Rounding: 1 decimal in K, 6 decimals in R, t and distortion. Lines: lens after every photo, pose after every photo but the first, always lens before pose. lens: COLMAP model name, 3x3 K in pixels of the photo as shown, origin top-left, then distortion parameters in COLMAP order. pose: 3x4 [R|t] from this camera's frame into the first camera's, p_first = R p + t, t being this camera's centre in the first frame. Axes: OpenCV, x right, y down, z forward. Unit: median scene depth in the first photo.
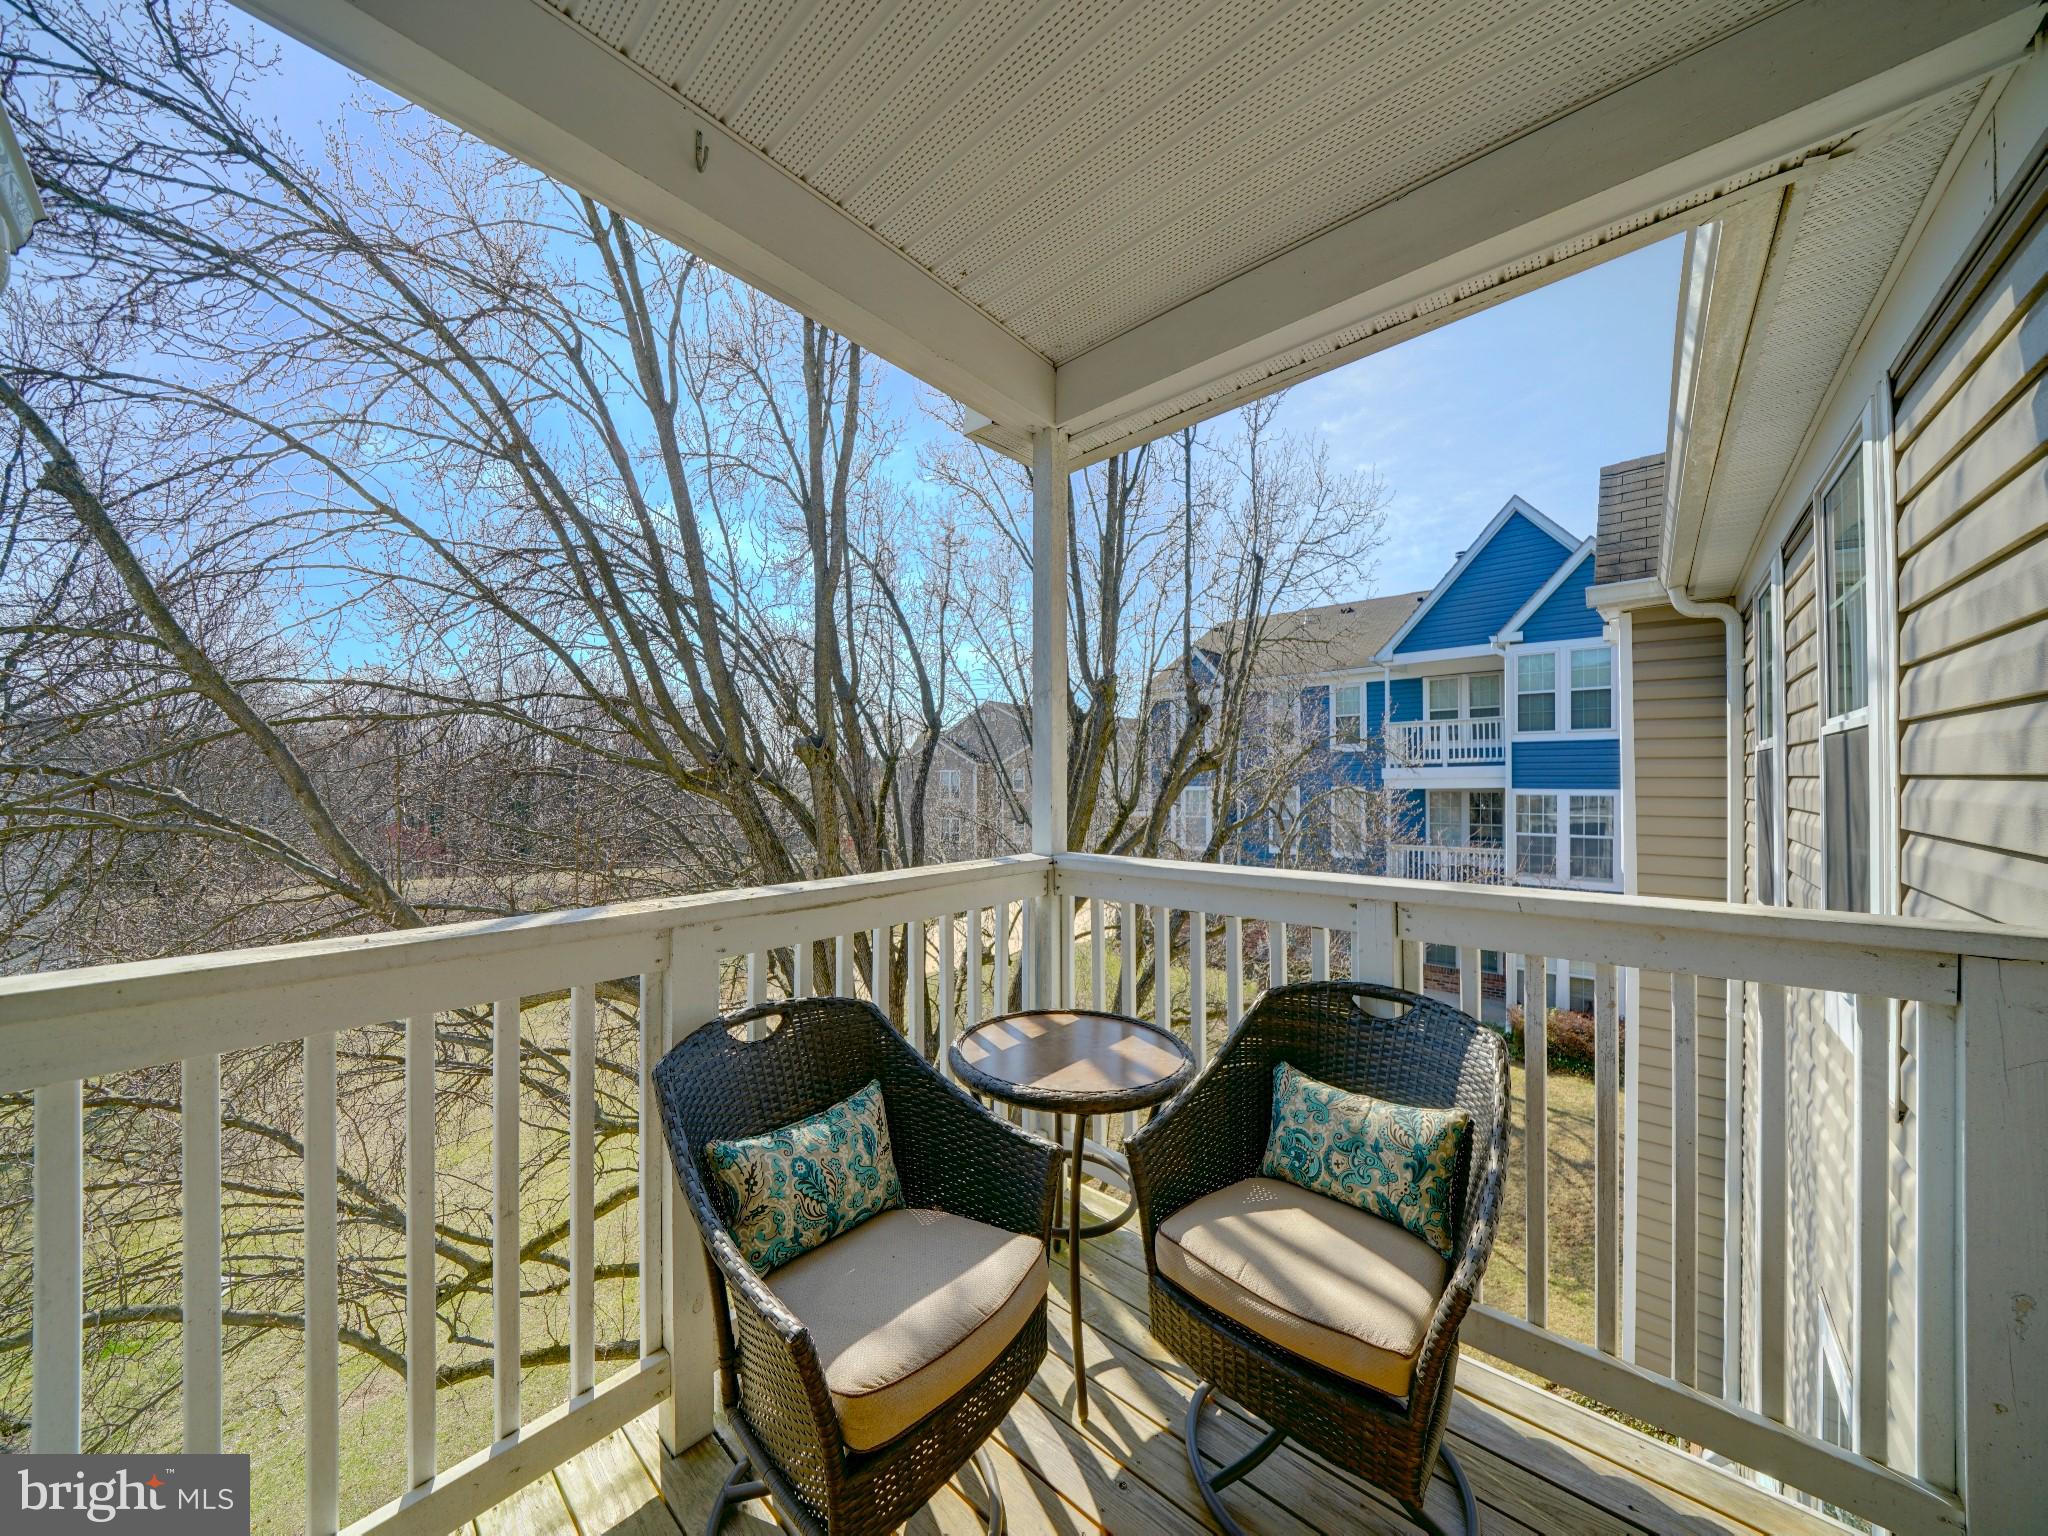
lens RADIAL K [[709.5, 0, 1009.7], [0, 709.5, 773.5], [0, 0, 1]] dist [-0.024423, 0.001687]
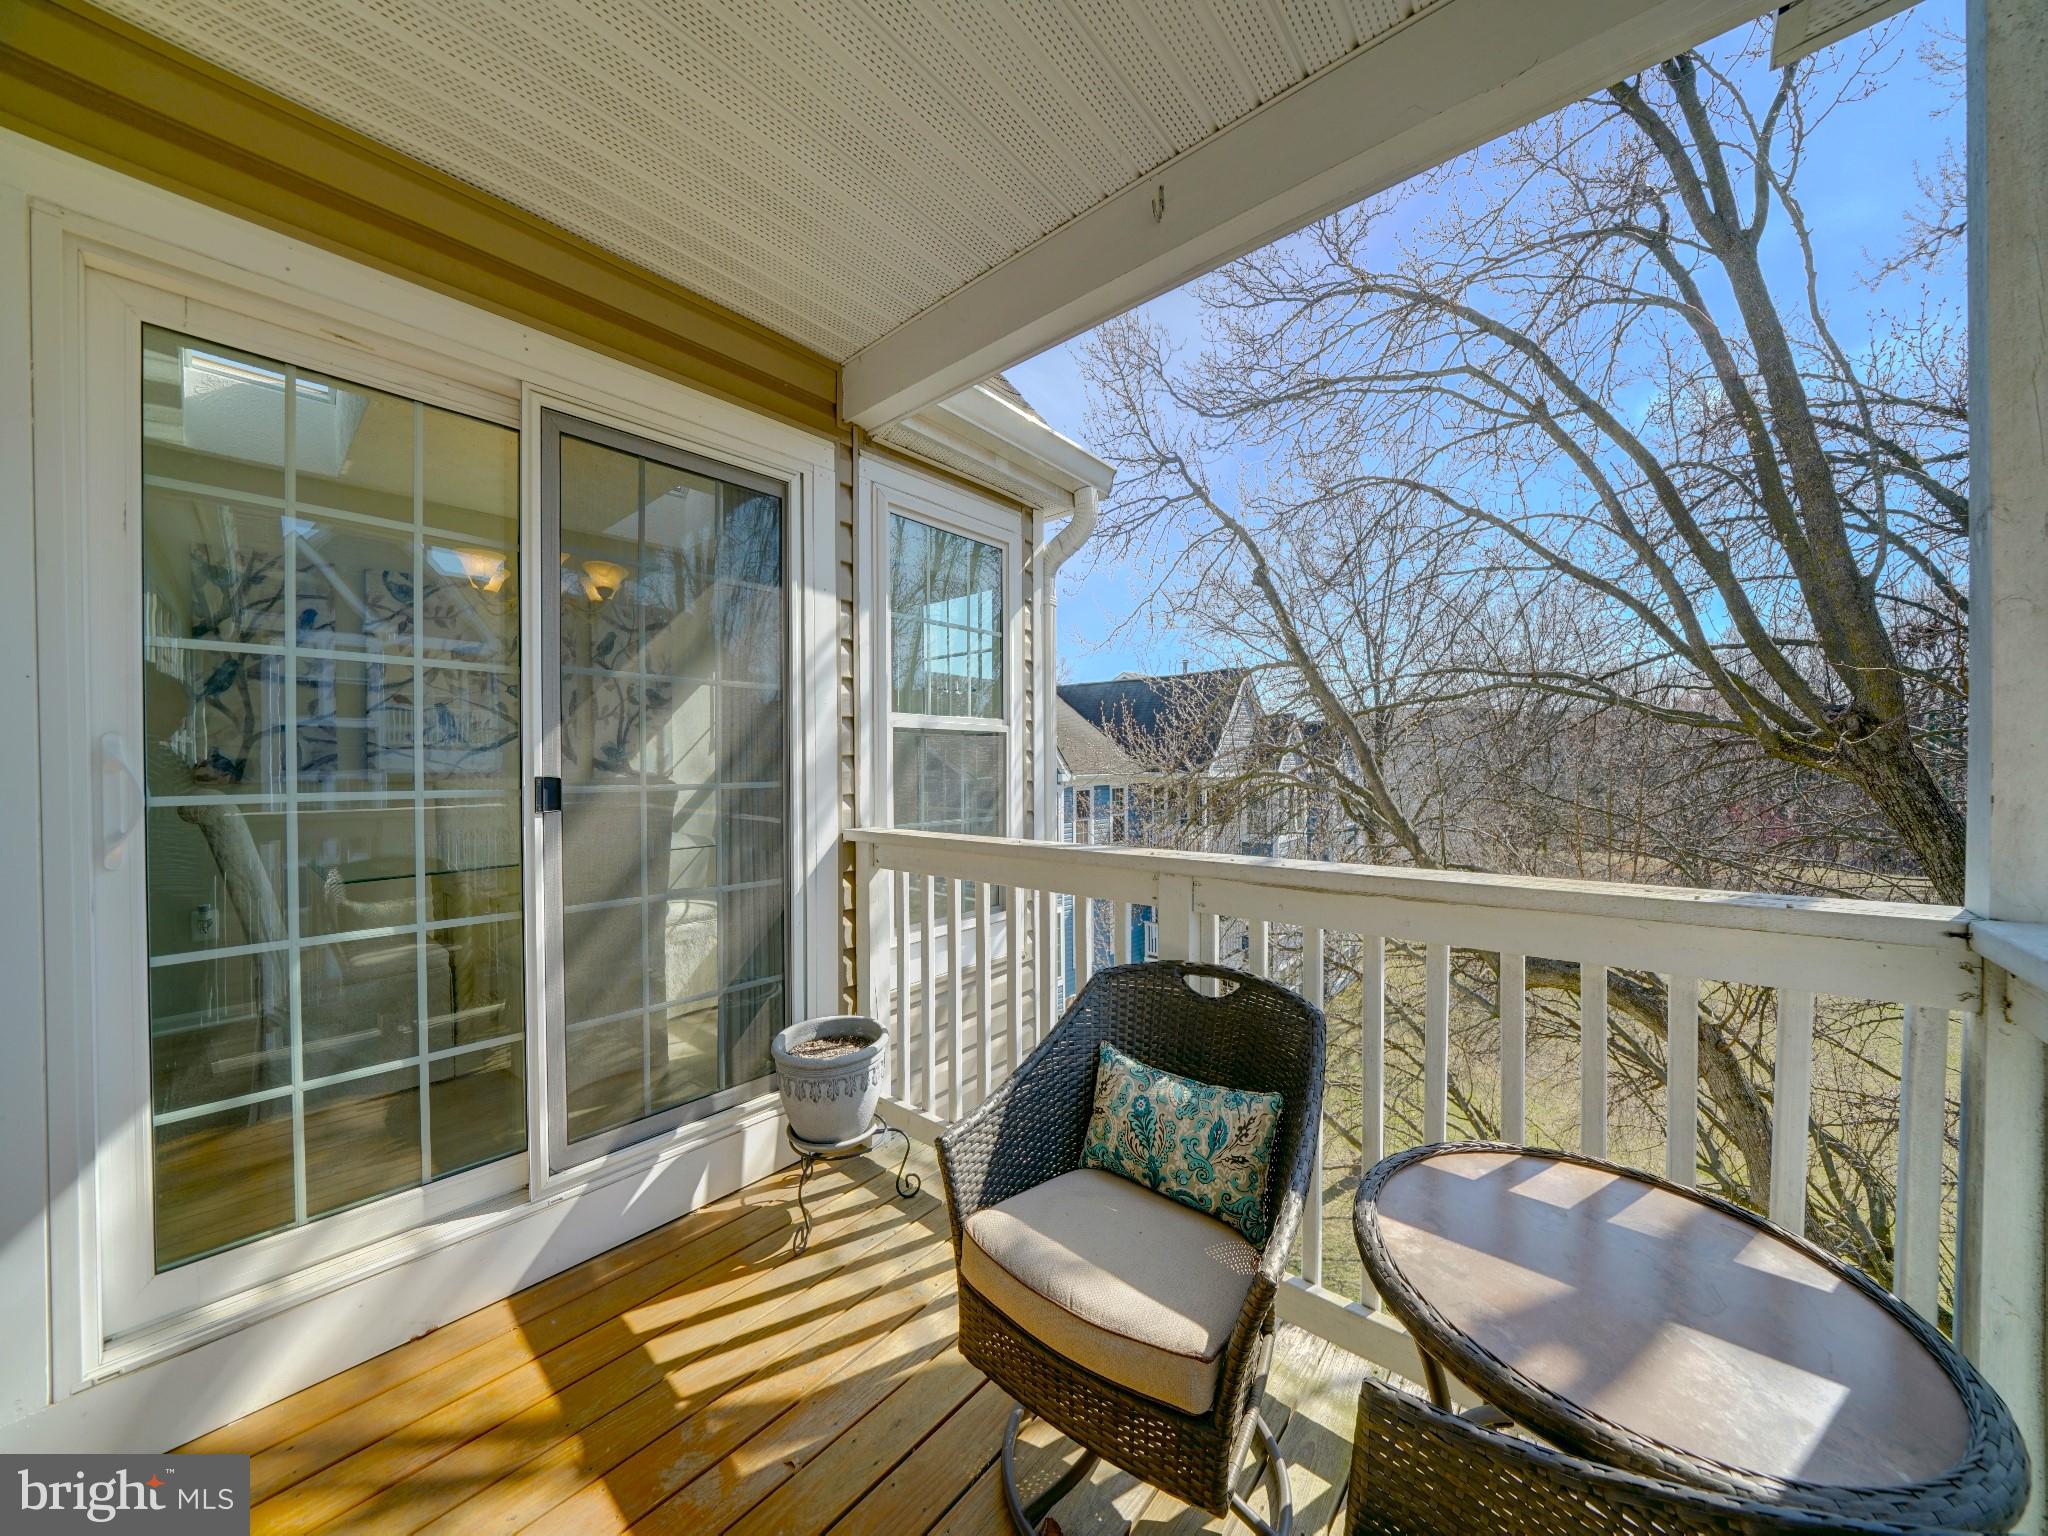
lens RADIAL K [[709.5, 0, 1009.7], [0, 709.5, 773.5], [0, 0, 1]] dist [-0.024423, 0.001687]
pose [[0.023186, 0.019072, -0.999549, 0.453480], [0.015654, 0.999689, 0.019437, 0.015578], [0.999609, -0.016098, 0.022880, 0.458948]]
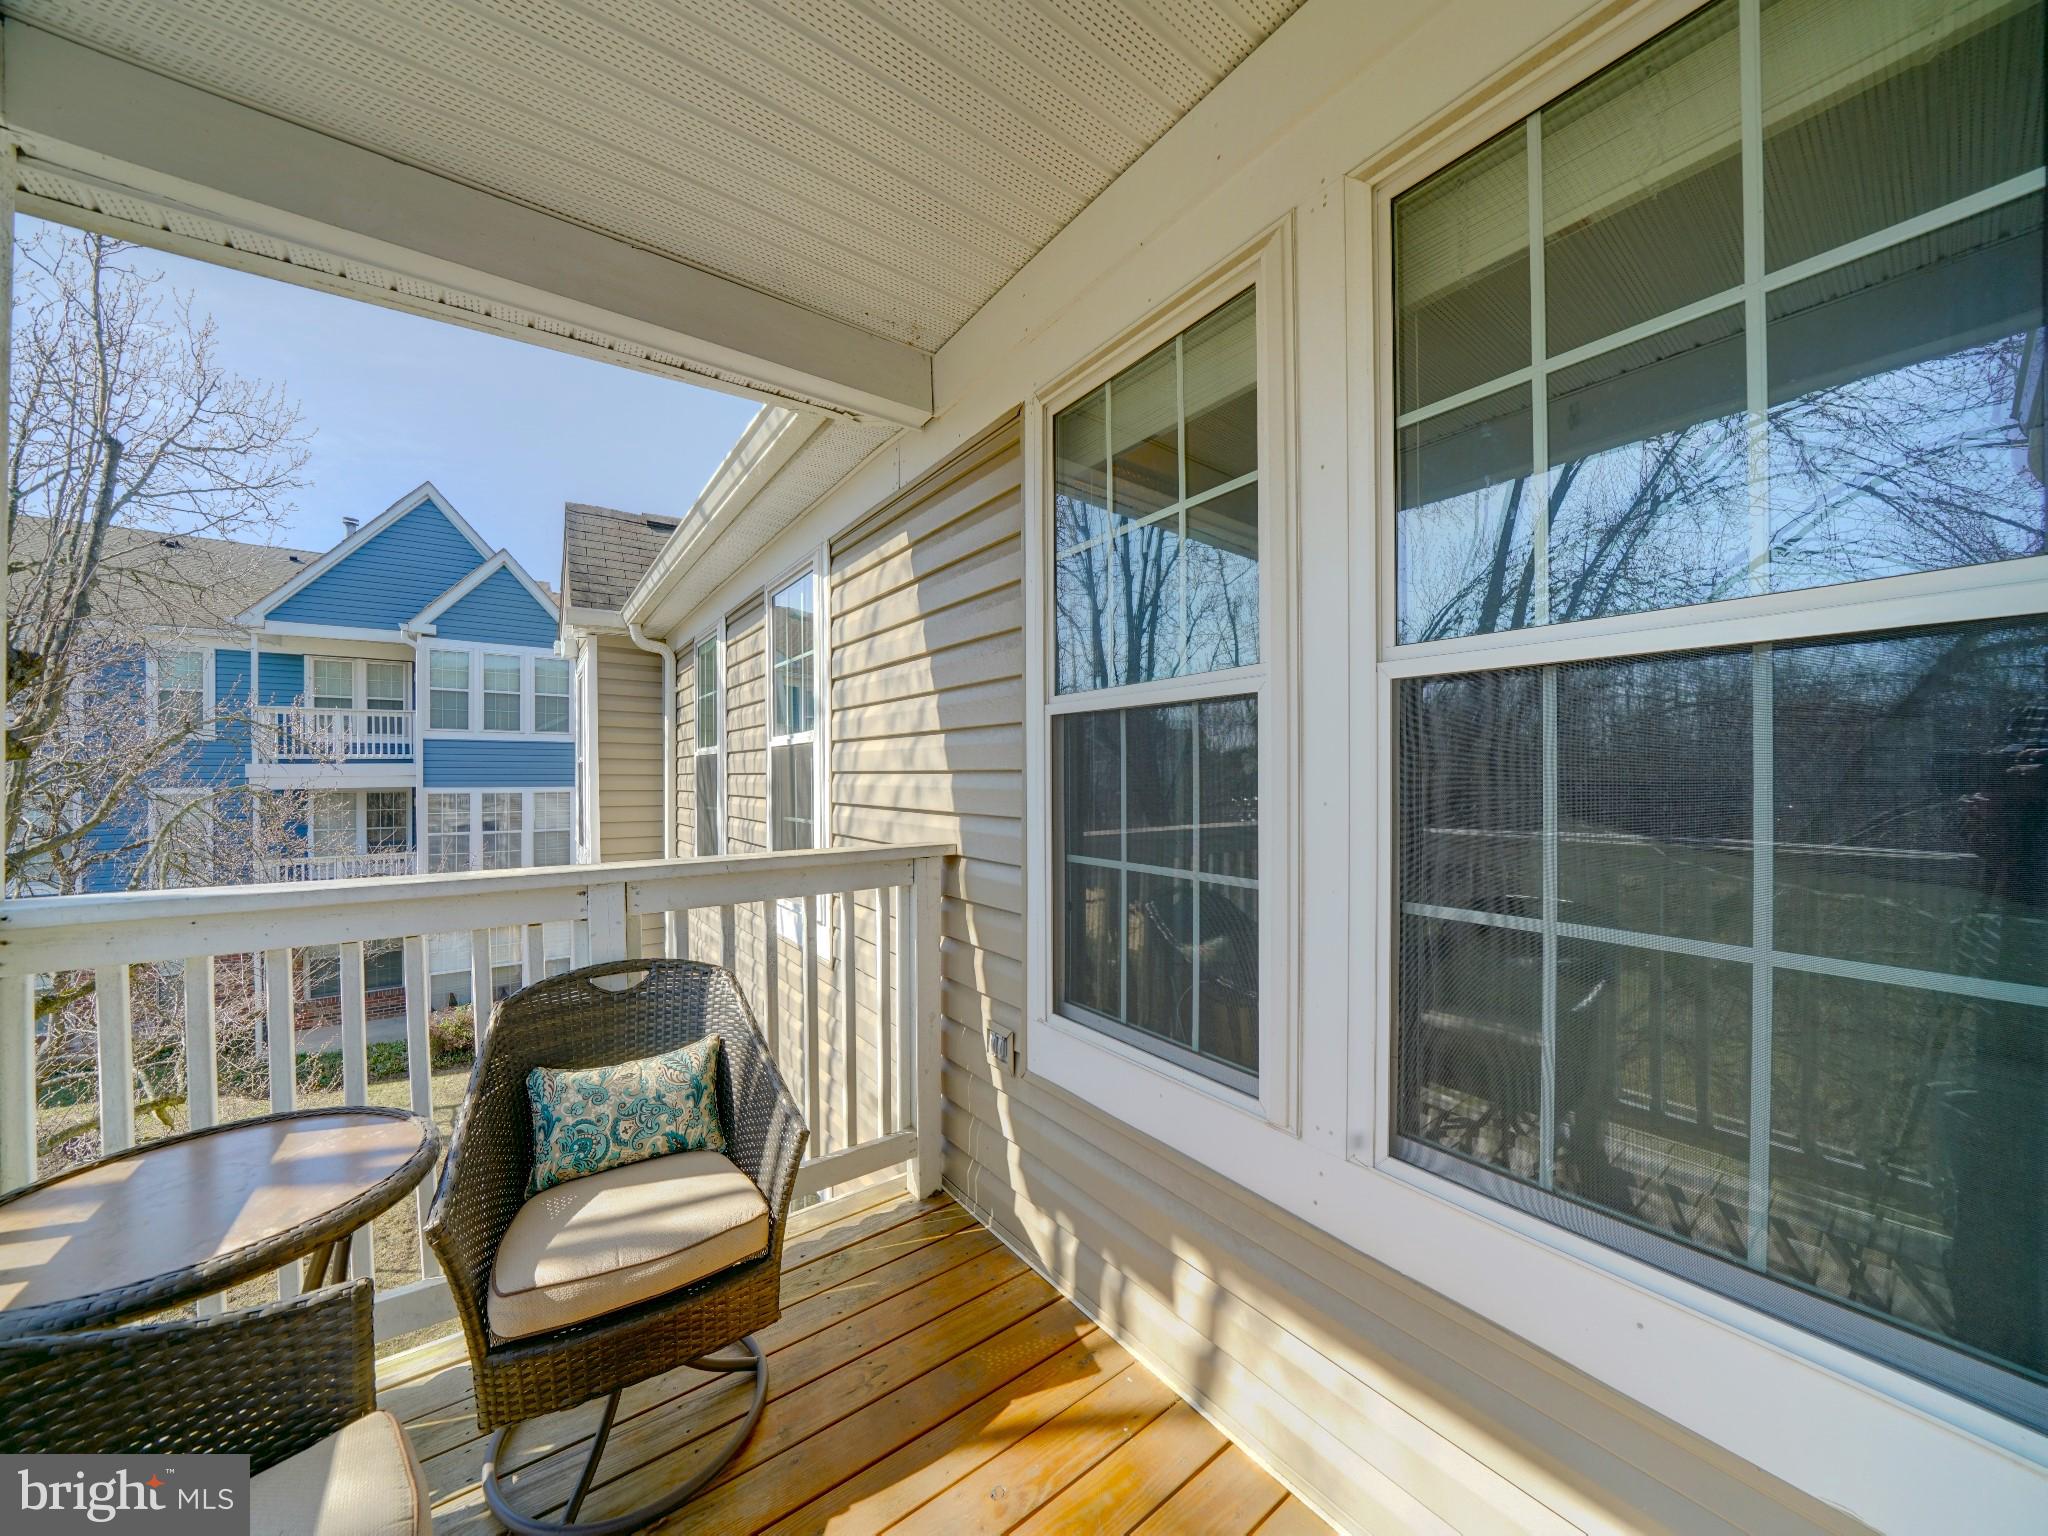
lens RADIAL K [[709.5, 0, 1009.7], [0, 709.5, 773.5], [0, 0, 1]] dist [-0.024423, 0.001687]
pose [[0.204272, 0.004405, 0.978904, -0.291826], [-0.005617, 0.999979, -0.003328, 0.008366], [-0.978898, -0.004819, 0.204293, 0.134224]]
